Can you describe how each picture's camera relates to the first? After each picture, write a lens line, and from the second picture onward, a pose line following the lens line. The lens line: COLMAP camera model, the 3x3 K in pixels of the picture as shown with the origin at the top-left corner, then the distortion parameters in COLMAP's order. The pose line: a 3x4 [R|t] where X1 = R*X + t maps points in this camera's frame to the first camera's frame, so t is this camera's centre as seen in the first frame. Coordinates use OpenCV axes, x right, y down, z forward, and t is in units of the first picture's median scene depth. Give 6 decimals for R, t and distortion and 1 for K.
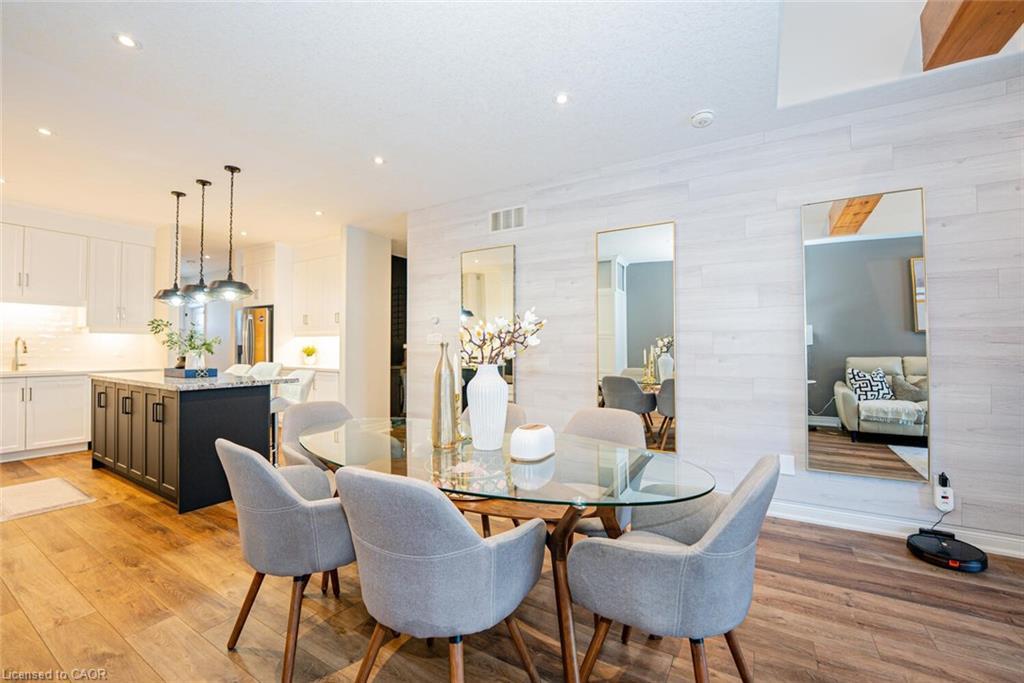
lens RADIAL K [[420.3, 0, 511.6], [0, 420.3, 343.1], [0, 0, 1]] dist [-0.030510, 0.004677]
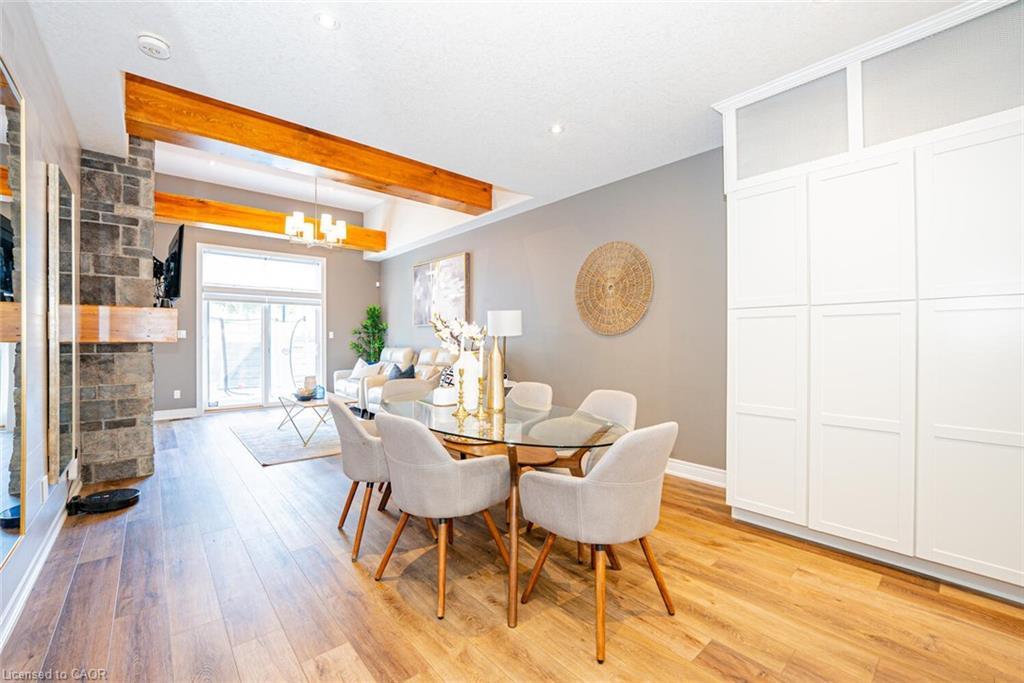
lens RADIAL K [[420.3, 0, 511.6], [0, 420.3, 343.1], [0, 0, 1]] dist [-0.030510, 0.004677]
pose [[-0.952534, -0.004045, 0.304407, -0.304987], [-0.005066, 0.999984, -0.002566, 0.012939], [-0.304392, -0.003987, -0.952539, 1.105421]]
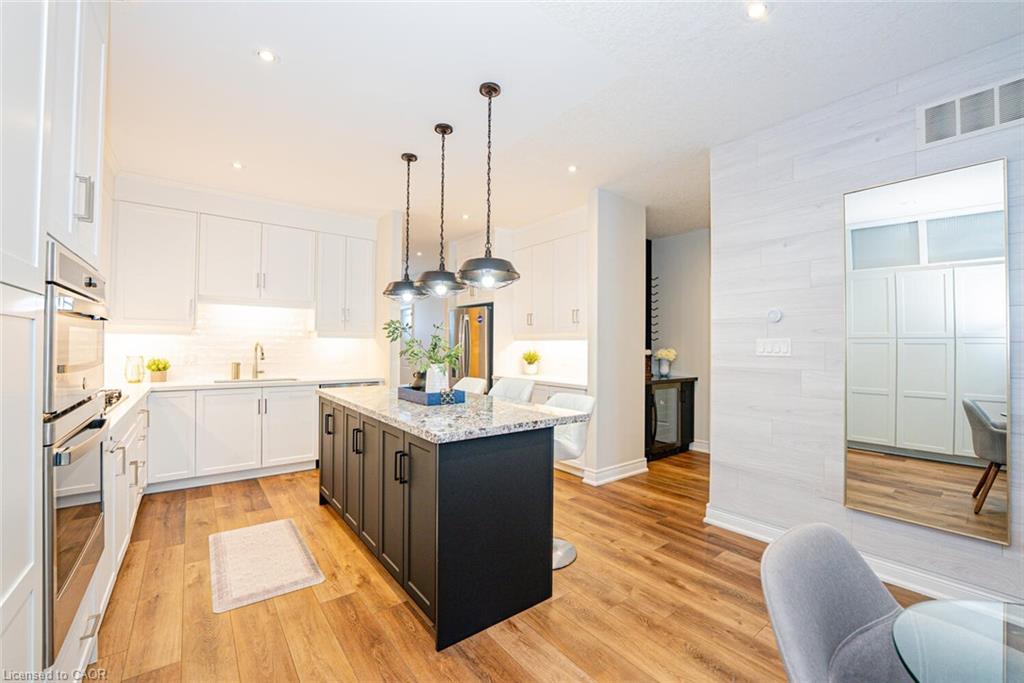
lens RADIAL K [[420.3, 0, 511.6], [0, 420.3, 343.1], [0, 0, 1]] dist [-0.030510, 0.004677]
pose [[0.932703, 0.002938, -0.360633, -0.381538], [-0.002738, 0.999996, 0.001064, -0.018612], [0.360635, -0.000005, 0.932707, 0.373640]]
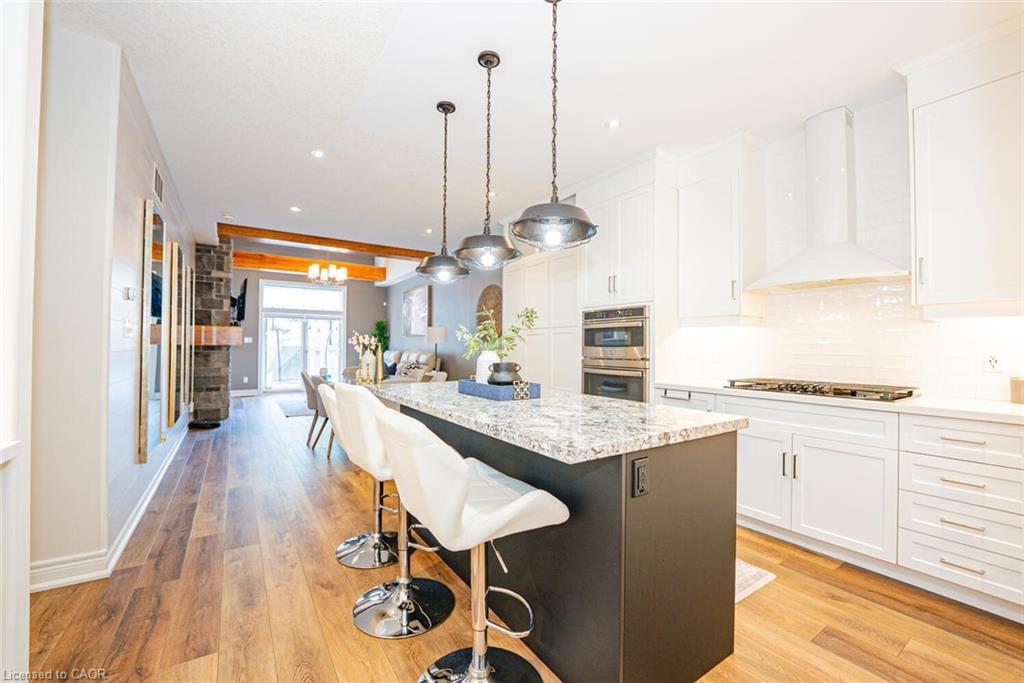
lens RADIAL K [[420.3, 0, 511.6], [0, 420.3, 343.1], [0, 0, 1]] dist [-0.030510, 0.004677]
pose [[-0.904482, -0.006108, 0.426467, -1.039718], [-0.014049, 0.999782, -0.015475, 0.013926], [-0.426279, -0.019988, -0.904371, 1.522043]]
